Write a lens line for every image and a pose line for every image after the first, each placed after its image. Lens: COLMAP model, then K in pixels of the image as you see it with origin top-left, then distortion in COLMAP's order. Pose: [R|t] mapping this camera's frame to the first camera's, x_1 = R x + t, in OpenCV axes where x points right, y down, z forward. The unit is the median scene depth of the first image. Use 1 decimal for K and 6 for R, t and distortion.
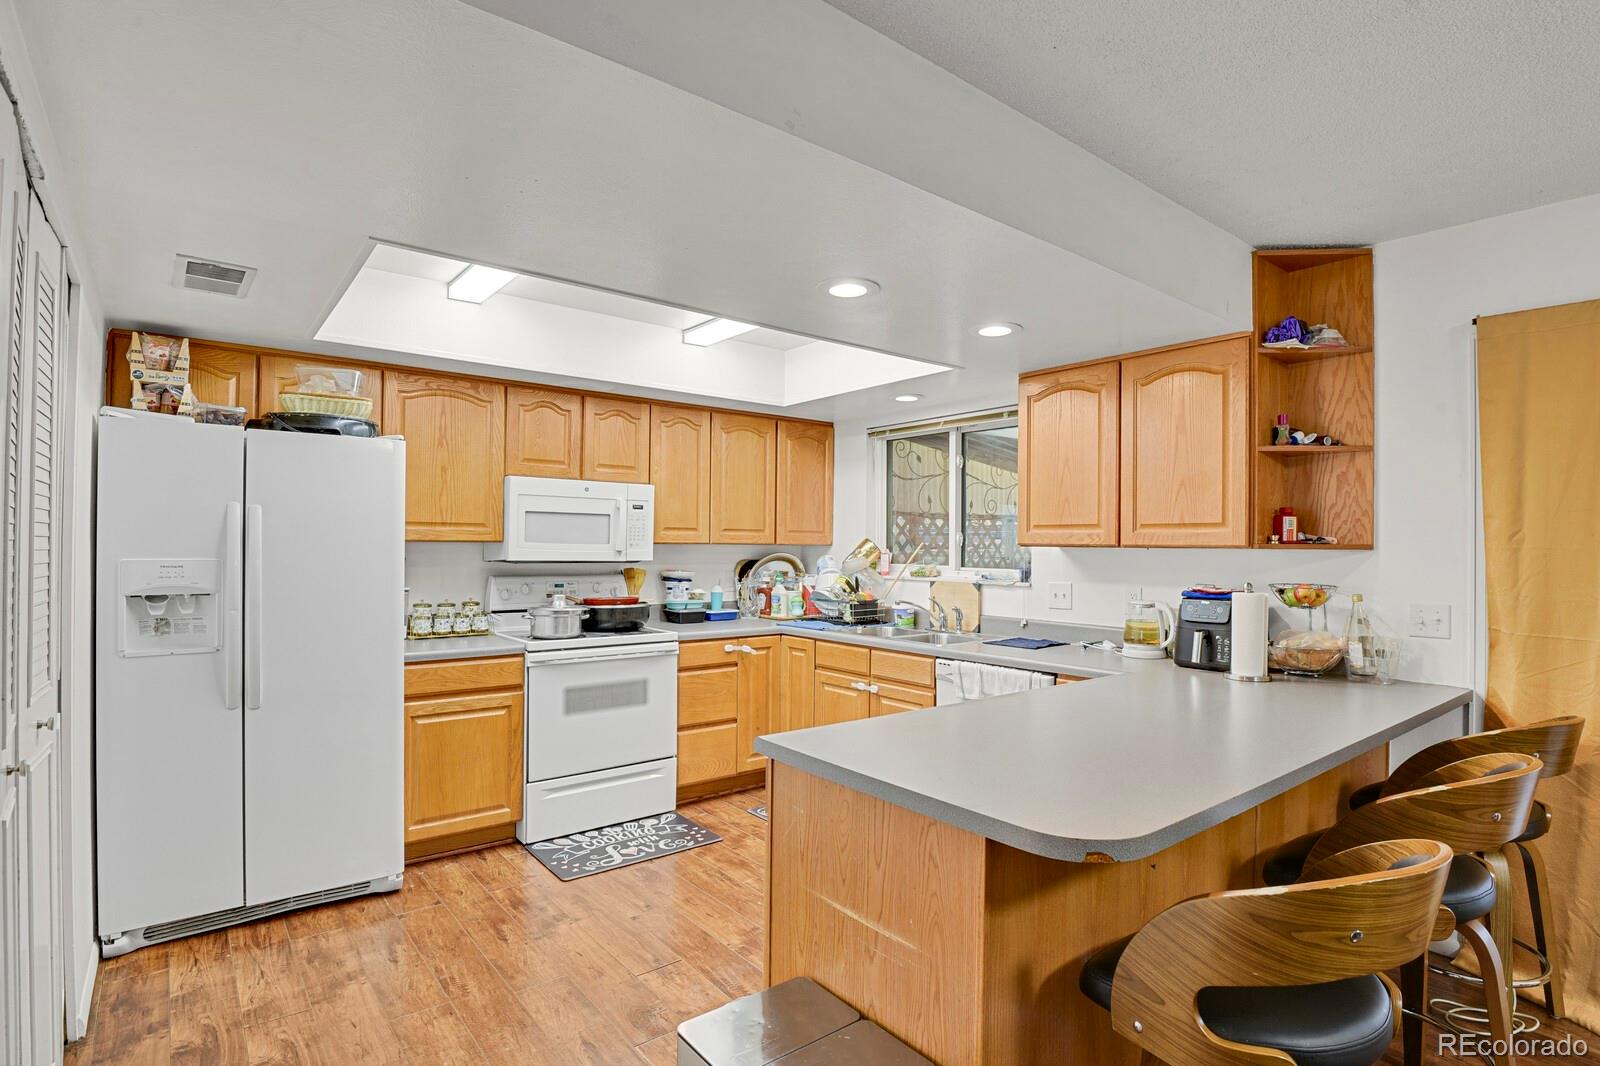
lens RADIAL K [[795.9, 0, 806.7], [0, 795.9, 535.8], [0, 0, 1]] dist [-0.025821, -0.002924]
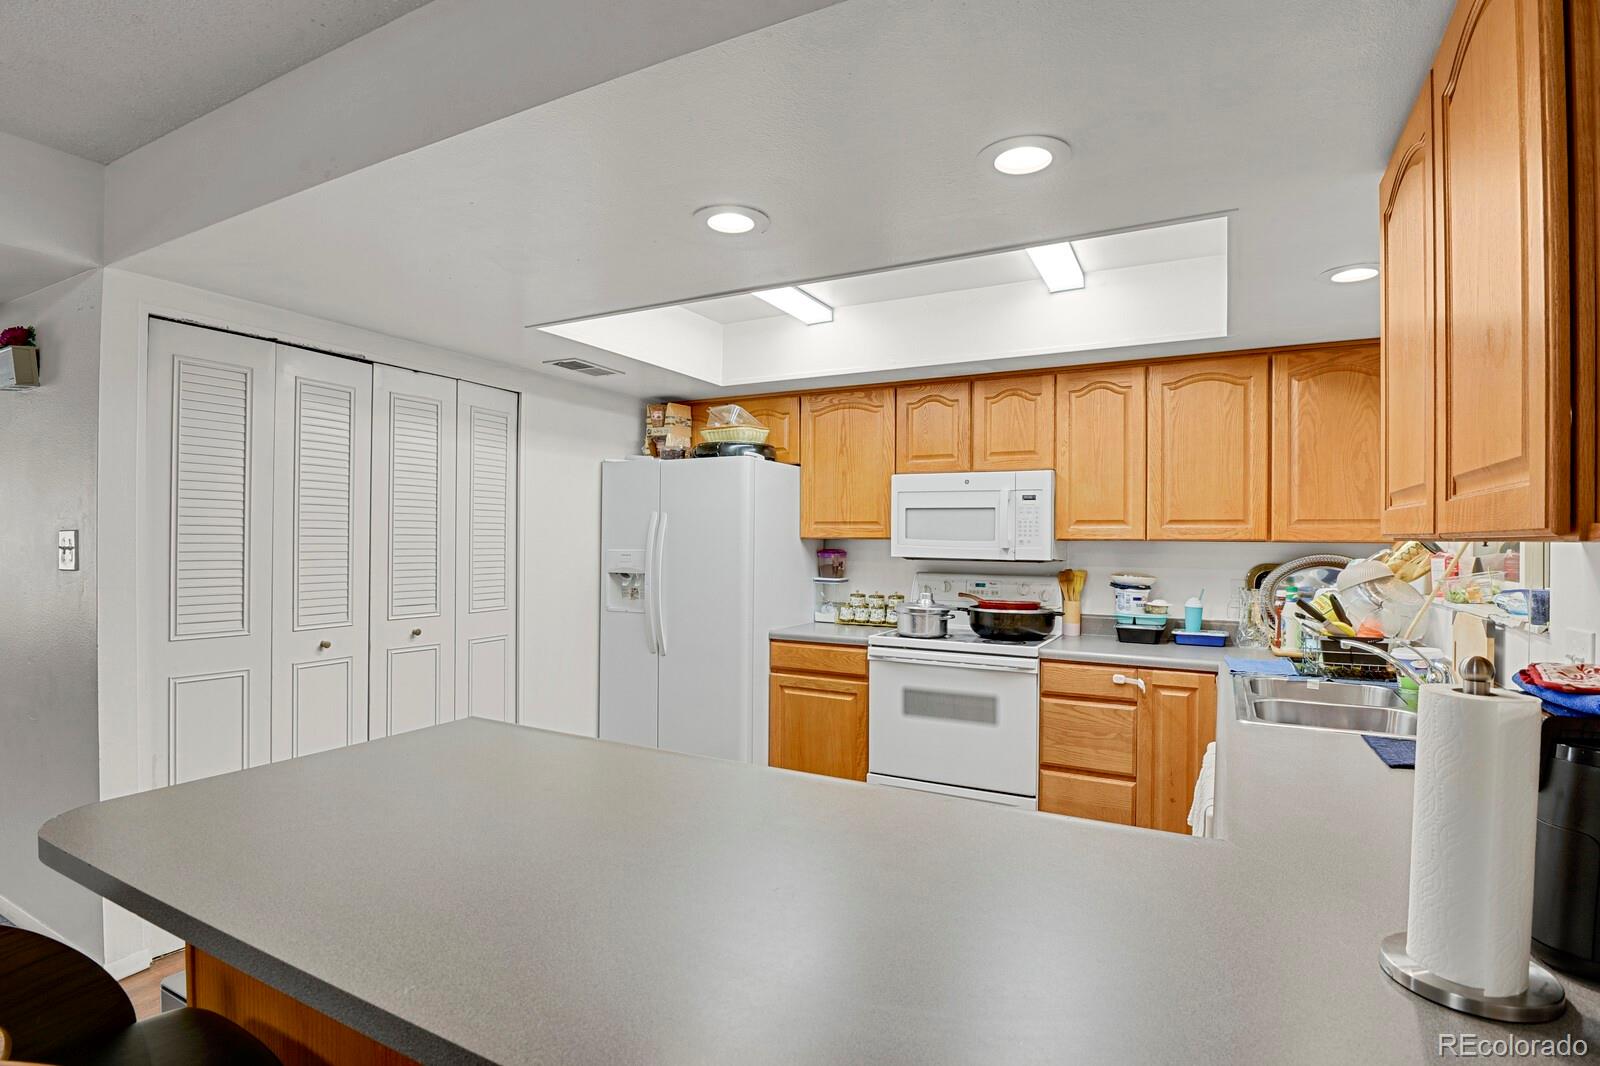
lens RADIAL K [[795.9, 0, 798.1], [0, 795.9, 538.1], [0, 0, 1]] dist [-0.025821, -0.002924]
pose [[0.384580, -0.004987, -0.923078, 0.504553], [0.008227, 0.999964, -0.001975, 0.007391], [0.923055, -0.006834, 0.384607, 0.459093]]
